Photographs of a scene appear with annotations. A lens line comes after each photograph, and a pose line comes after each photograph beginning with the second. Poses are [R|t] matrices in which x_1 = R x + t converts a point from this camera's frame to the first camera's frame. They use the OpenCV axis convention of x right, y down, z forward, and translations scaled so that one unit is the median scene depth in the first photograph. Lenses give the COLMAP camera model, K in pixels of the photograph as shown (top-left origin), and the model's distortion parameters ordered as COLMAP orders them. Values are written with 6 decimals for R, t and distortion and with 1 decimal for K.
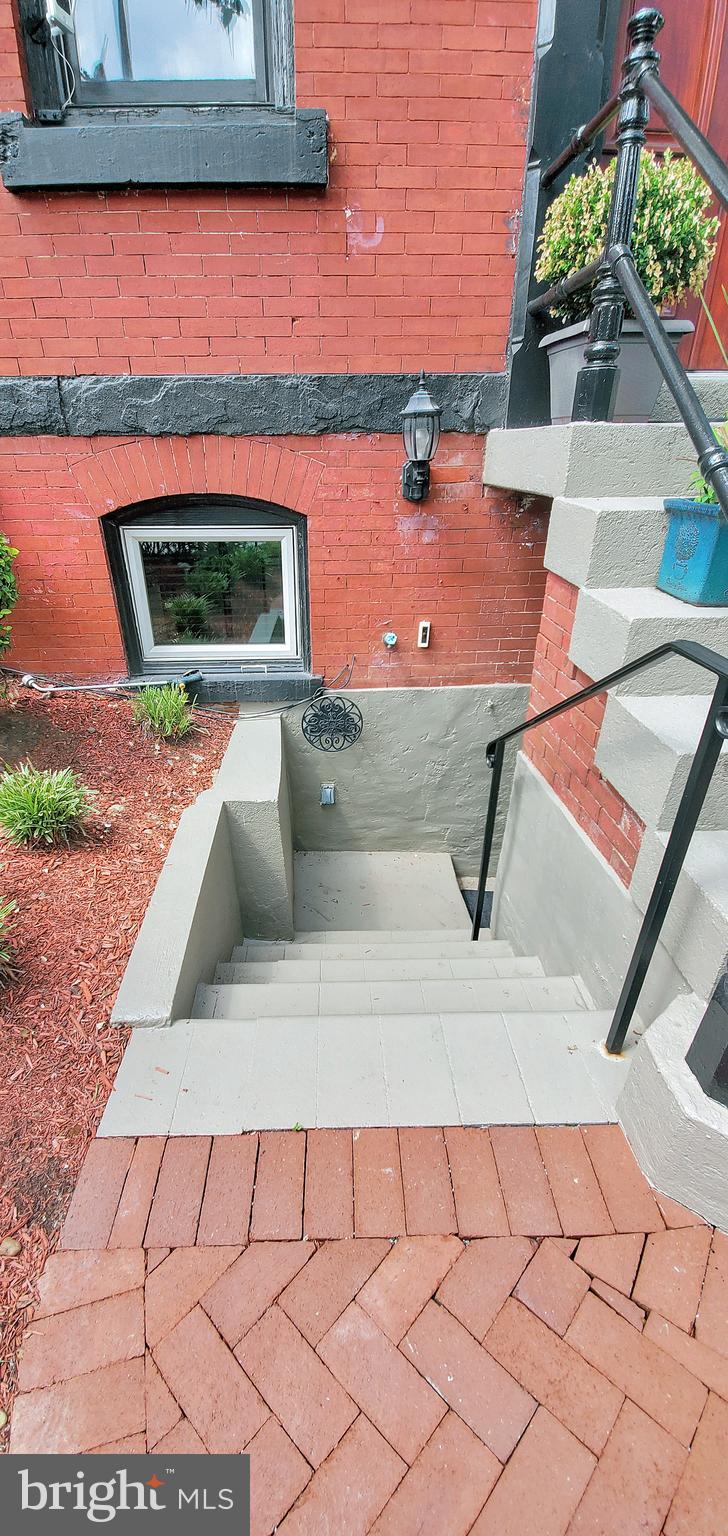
lens RADIAL K [[608.6, 0, 335.3], [0, 608.6, 791.7], [0, 0, 1]] dist [0.001183, -0.000076]
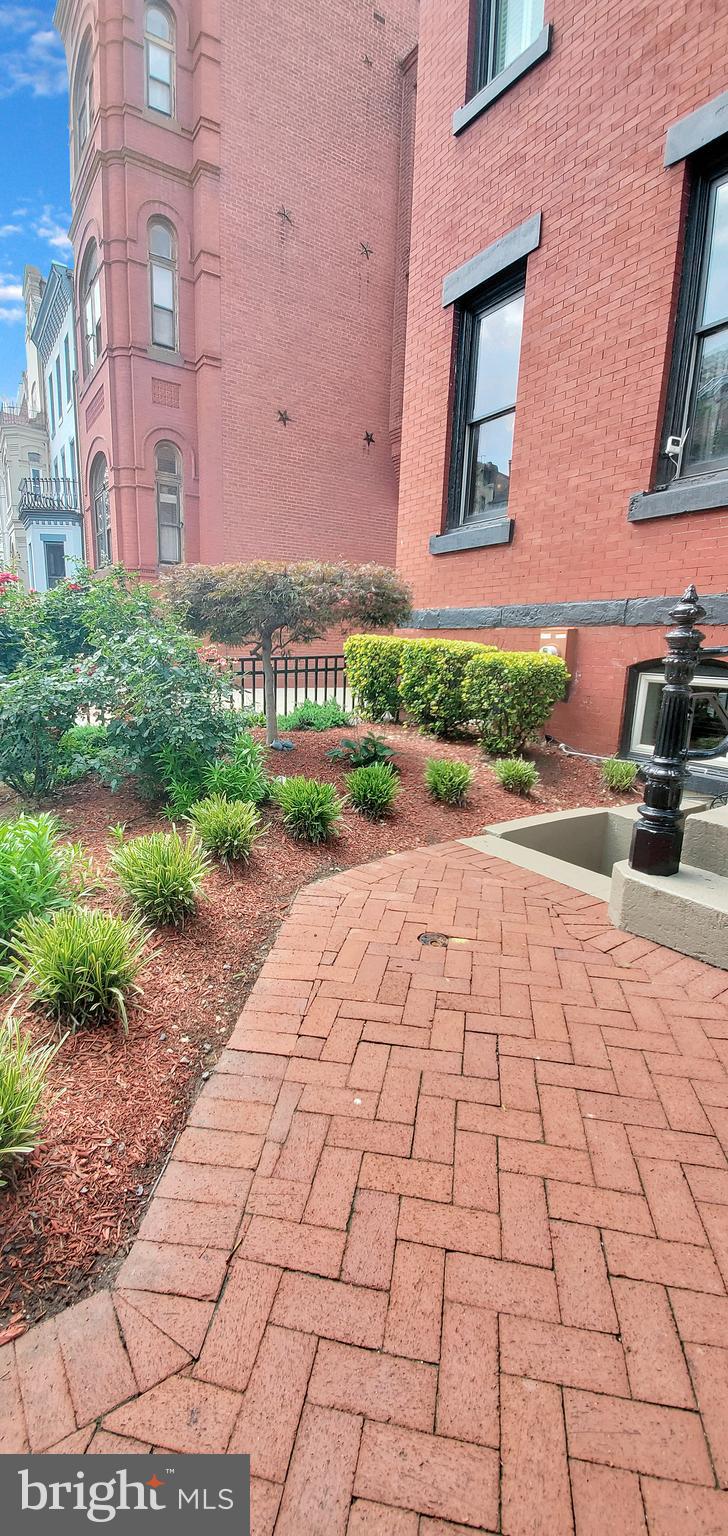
lens RADIAL K [[608.6, 0, 335.3], [0, 608.6, 791.7], [0, 0, 1]] dist [0.001183, -0.000076]
pose [[0.513113, 0.224425, -0.828462, 0.728271], [-0.433470, 0.900837, -0.024441, 0.293698], [0.740823, 0.371654, 0.559512, -0.496176]]
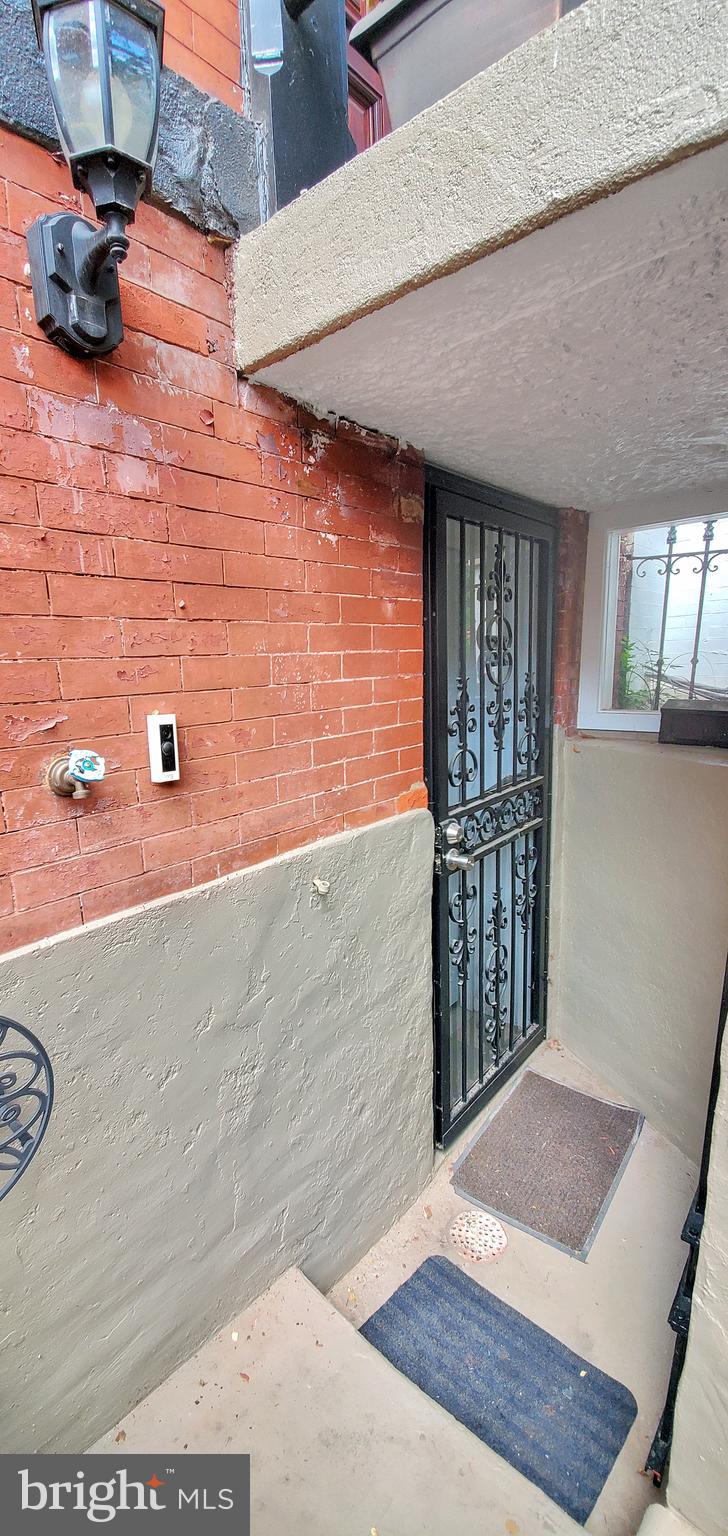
lens RADIAL K [[608.6, 0, 335.3], [0, 608.6, 791.7], [0, 0, 1]] dist [0.001183, -0.000076]
pose [[0.684667, -0.159476, 0.711195, -0.048405], [0.373310, 0.914792, -0.154255, -0.155748], [-0.625996, 0.371110, 0.685862, 0.768591]]
